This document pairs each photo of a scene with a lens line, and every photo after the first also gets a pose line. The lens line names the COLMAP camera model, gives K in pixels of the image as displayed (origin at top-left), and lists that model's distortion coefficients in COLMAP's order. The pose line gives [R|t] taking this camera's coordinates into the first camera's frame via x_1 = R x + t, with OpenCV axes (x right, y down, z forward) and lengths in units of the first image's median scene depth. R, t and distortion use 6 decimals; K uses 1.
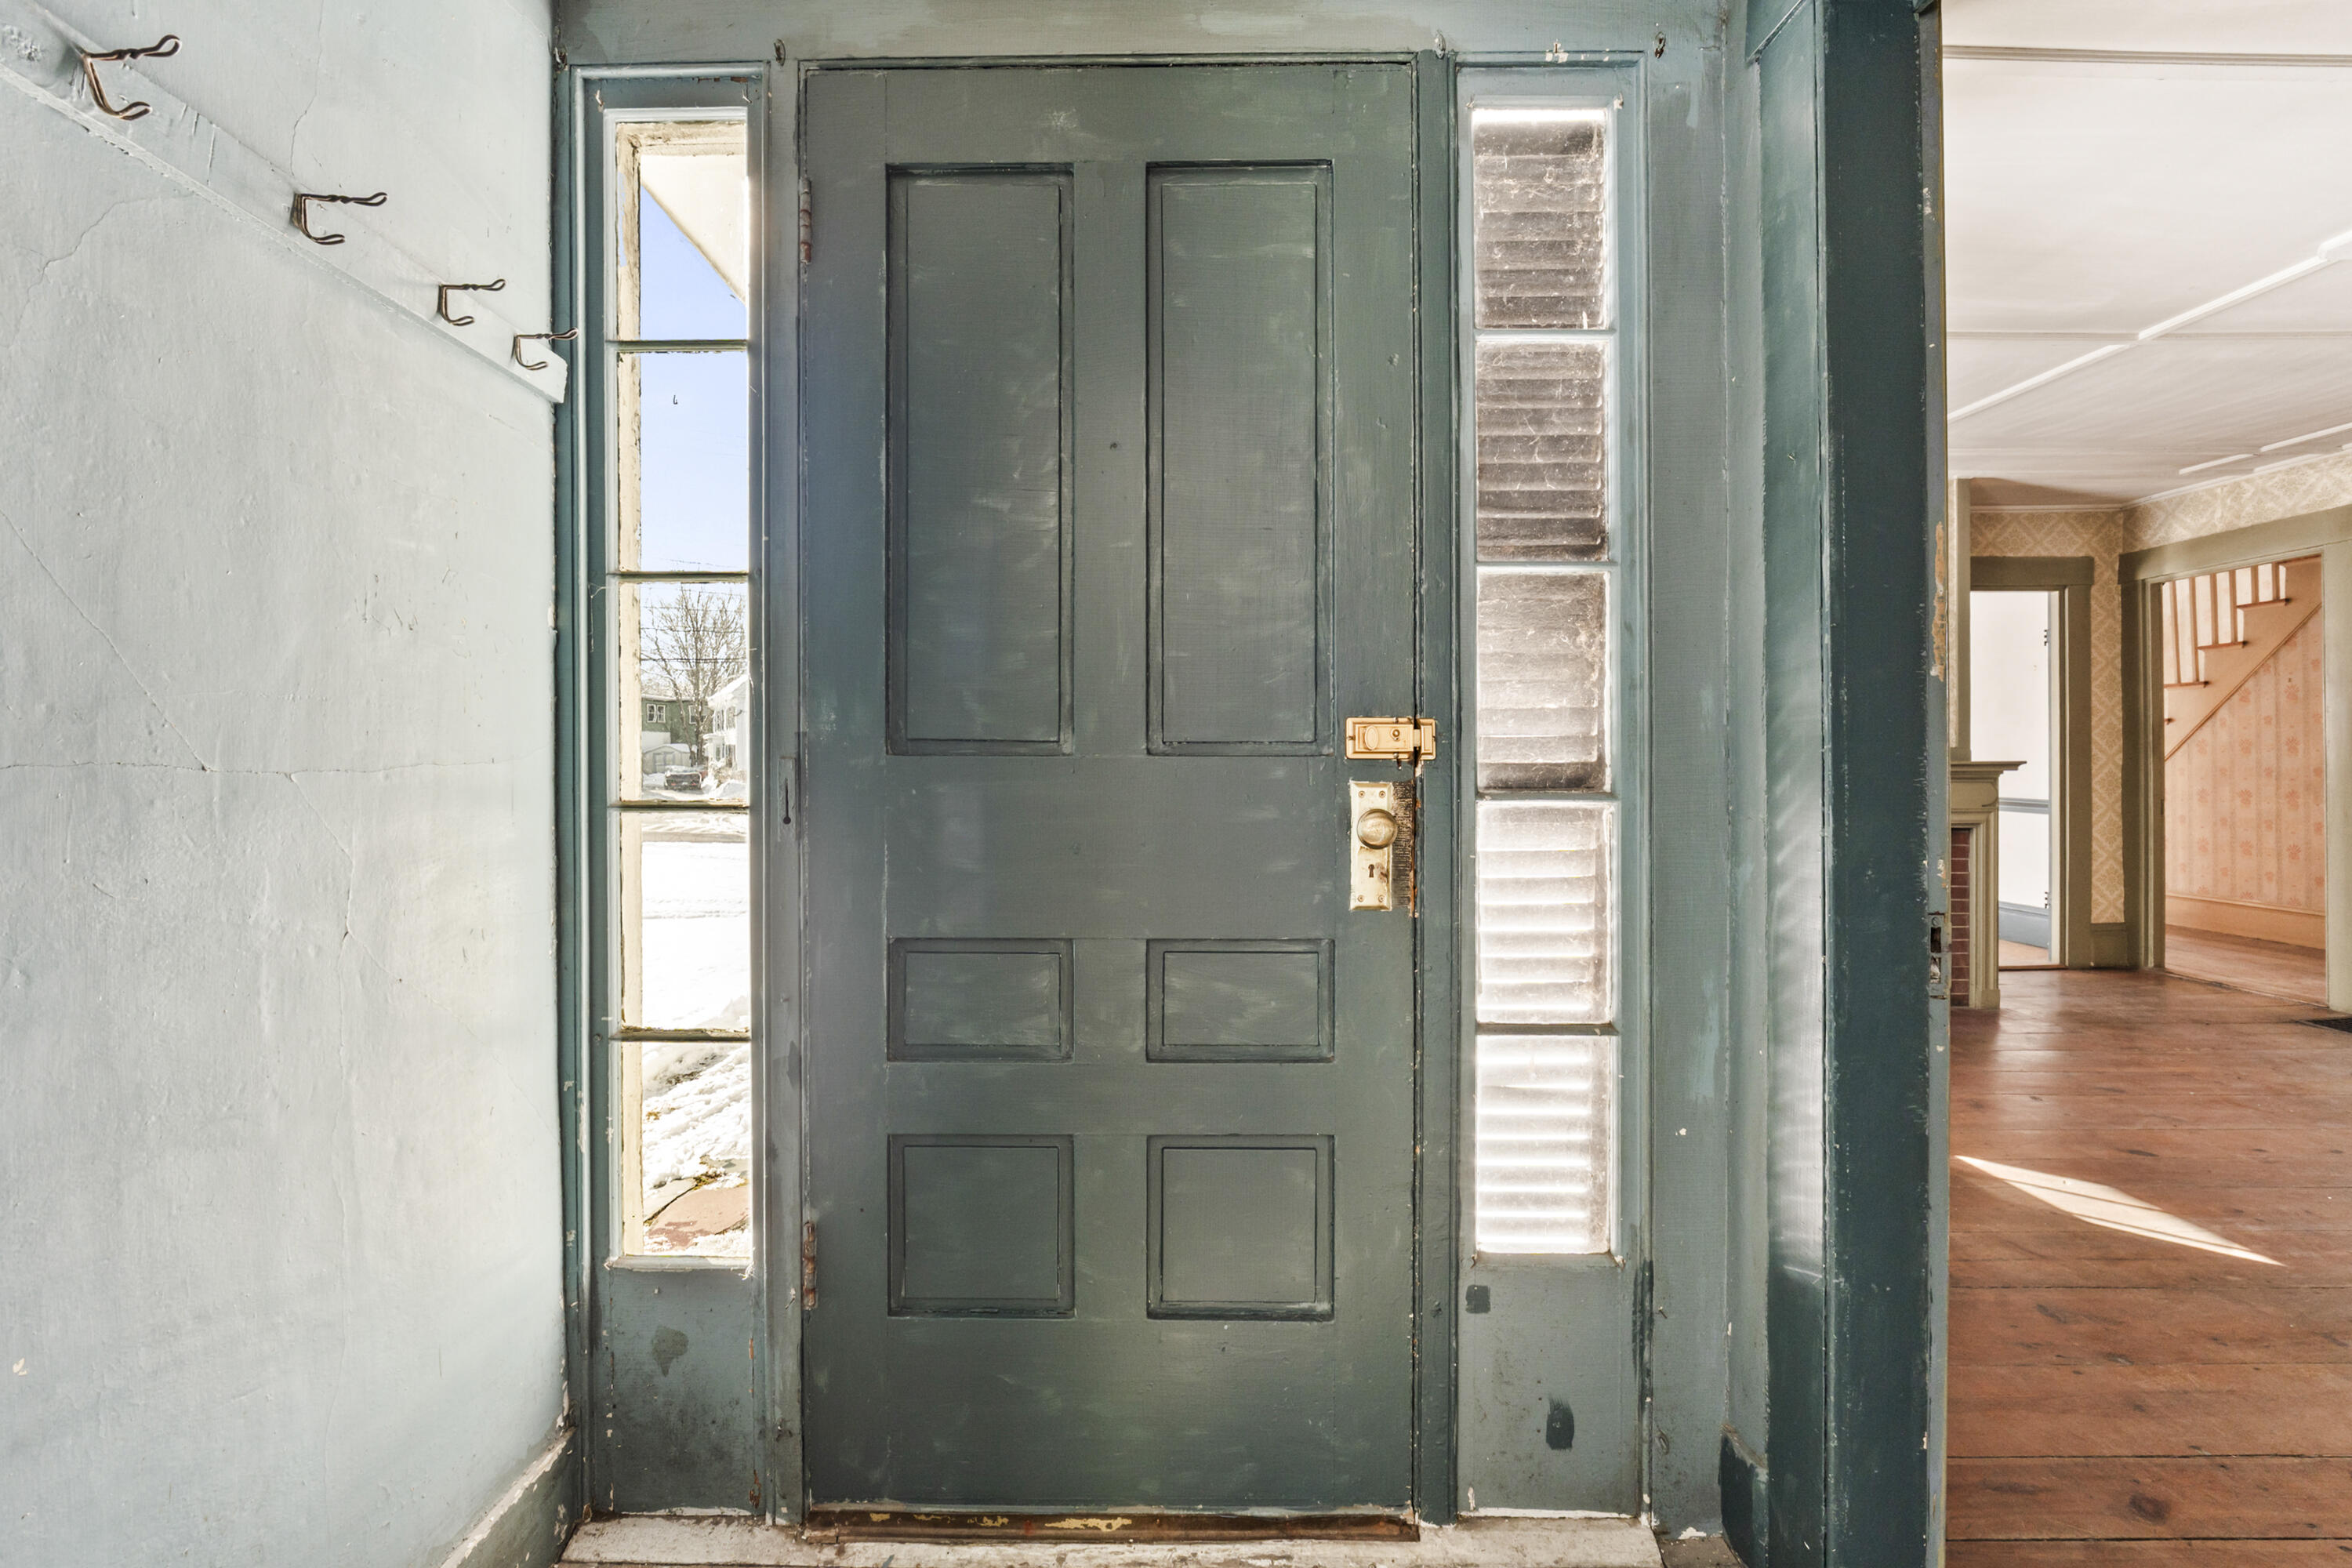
lens RADIAL K [[993.2, 0, 1170.6], [0, 993.2, 779.7], [0, 0, 1]] dist [-0.009271, -0.000036]
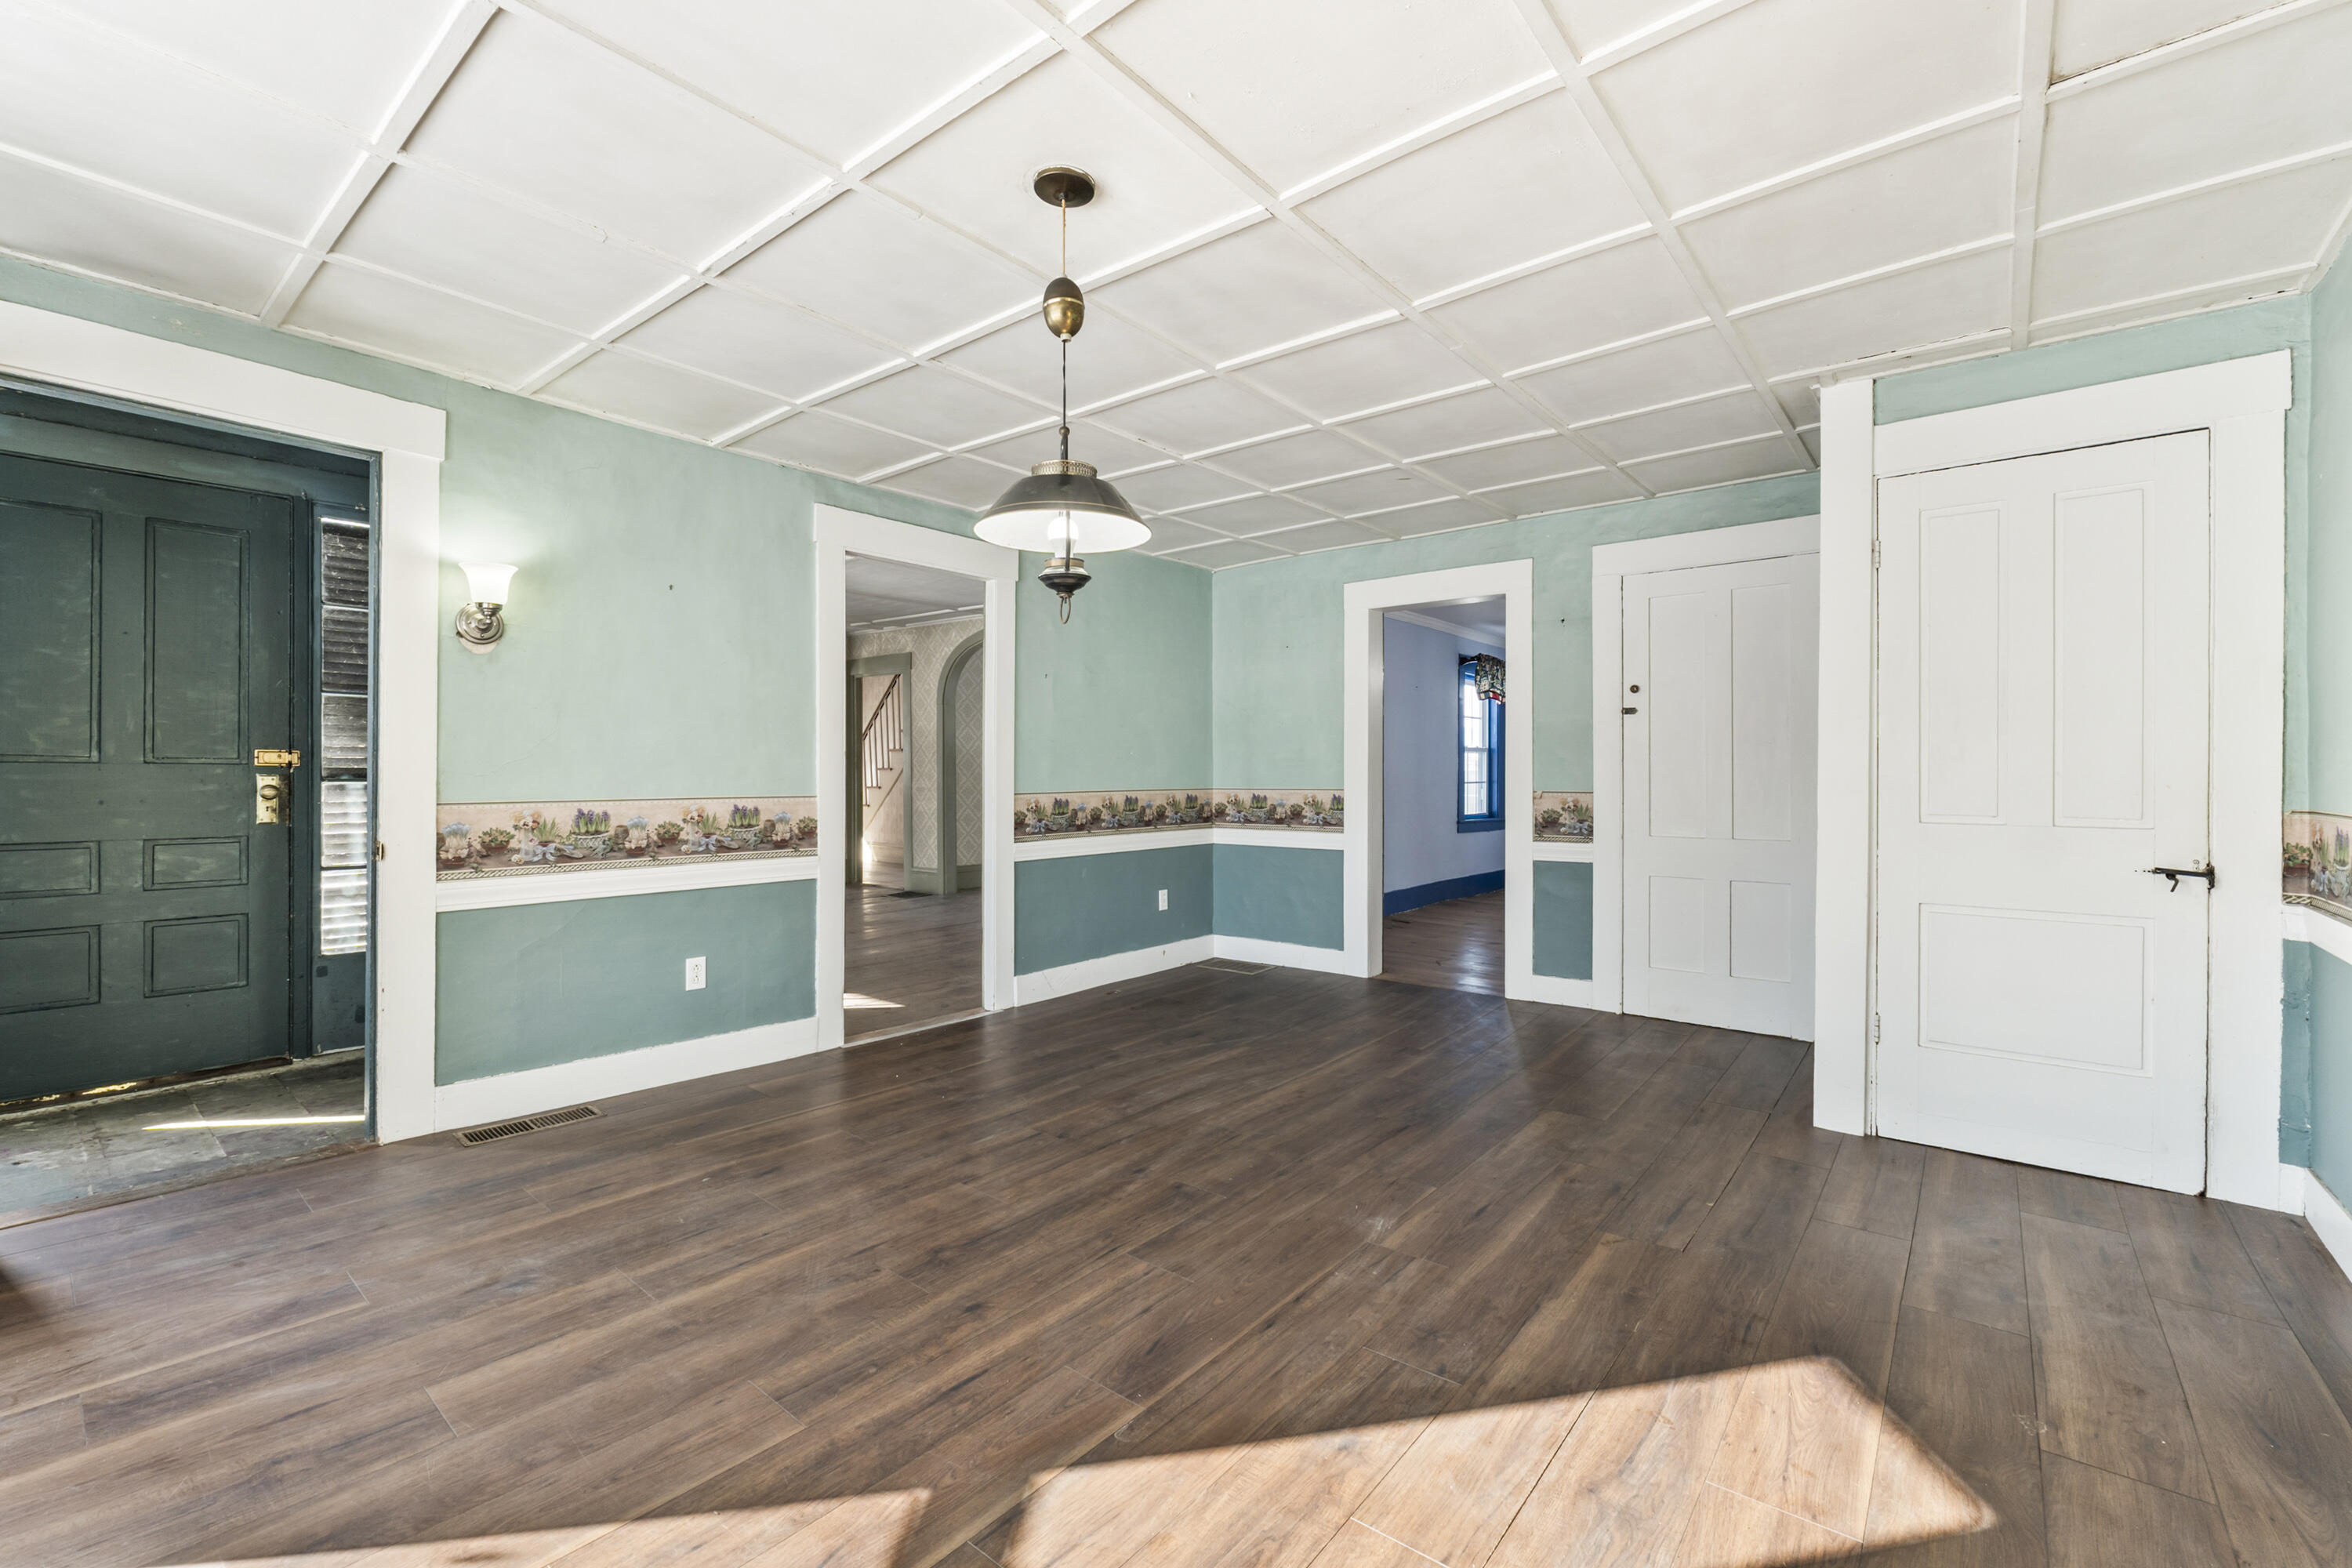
lens RADIAL K [[993.2, 0, 1170.3], [0, 993.2, 774.1], [0, 0, 1]] dist [-0.009271, -0.000036]
pose [[0.691611, 0.002504, 0.722266, -0.024533], [0.000689, 0.999991, -0.004128, 0.013484], [-0.722270, 0.003353, 0.691603, -2.446581]]
